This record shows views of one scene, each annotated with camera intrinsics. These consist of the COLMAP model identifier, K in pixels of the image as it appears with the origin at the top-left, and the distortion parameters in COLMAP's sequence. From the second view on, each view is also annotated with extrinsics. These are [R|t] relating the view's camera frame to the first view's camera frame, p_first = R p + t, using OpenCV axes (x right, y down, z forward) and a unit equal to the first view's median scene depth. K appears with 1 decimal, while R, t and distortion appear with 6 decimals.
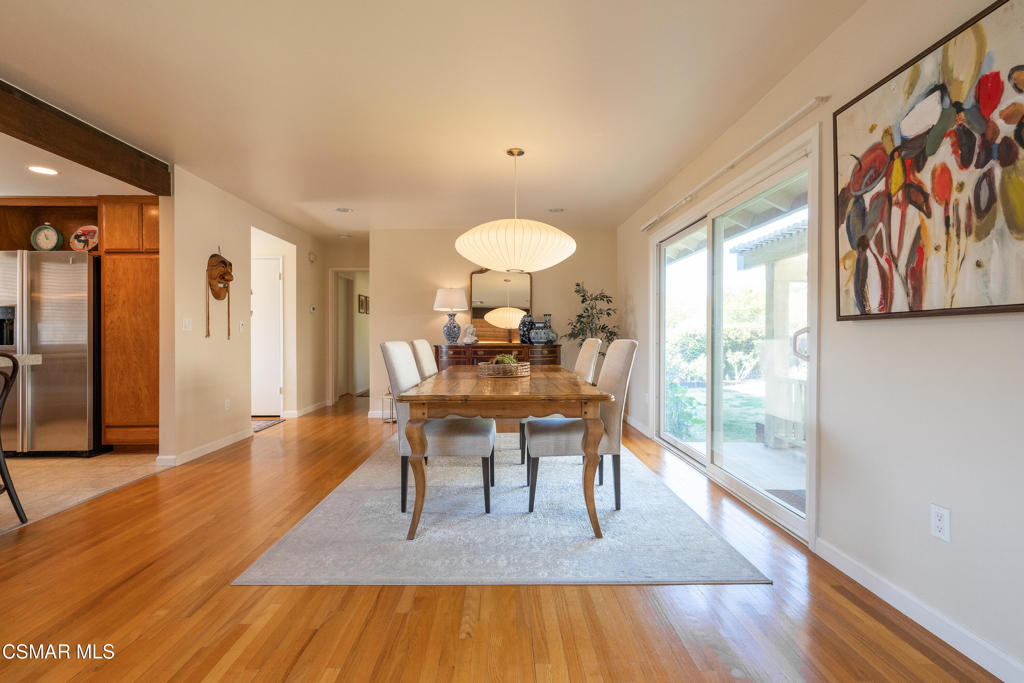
lens RADIAL K [[466.1, 0, 510.2], [0, 466.1, 337.9], [0, 0, 1]] dist [-0.001764, 0.000527]
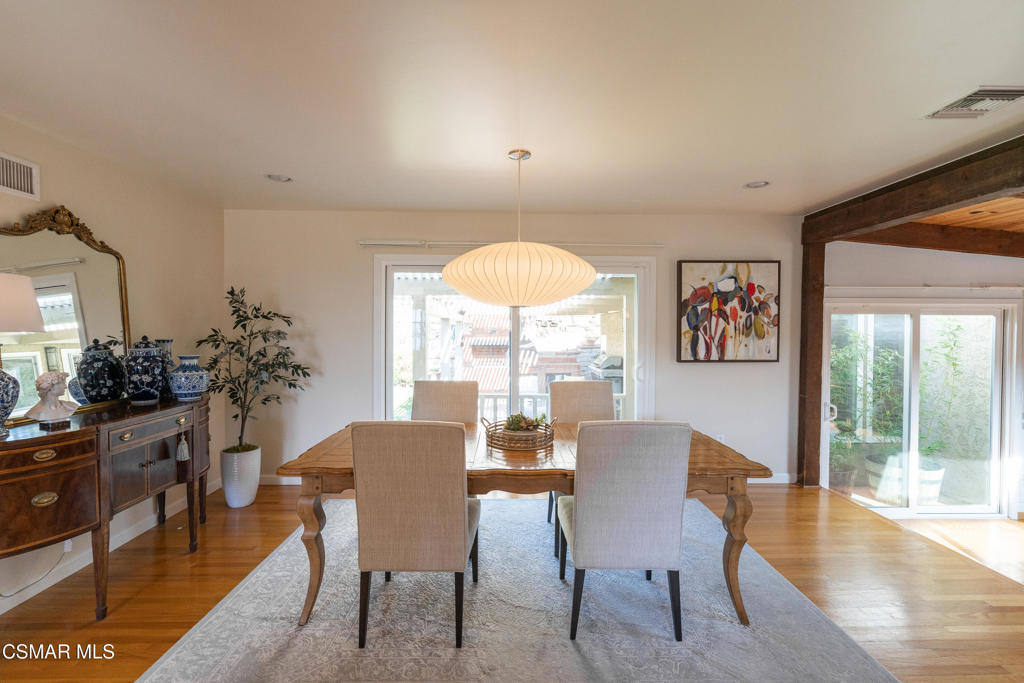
lens RADIAL K [[463.4, 0, 507.4], [0, 463.4, 338.3], [0, 0, 1]] dist [-0.002333, 0.000249]
pose [[-0.000973, -0.018772, 0.999823, -1.184192], [0.000211, 0.999824, 0.018772, -0.160410], [-1.000000, 0.000229, -0.000969, 1.555402]]
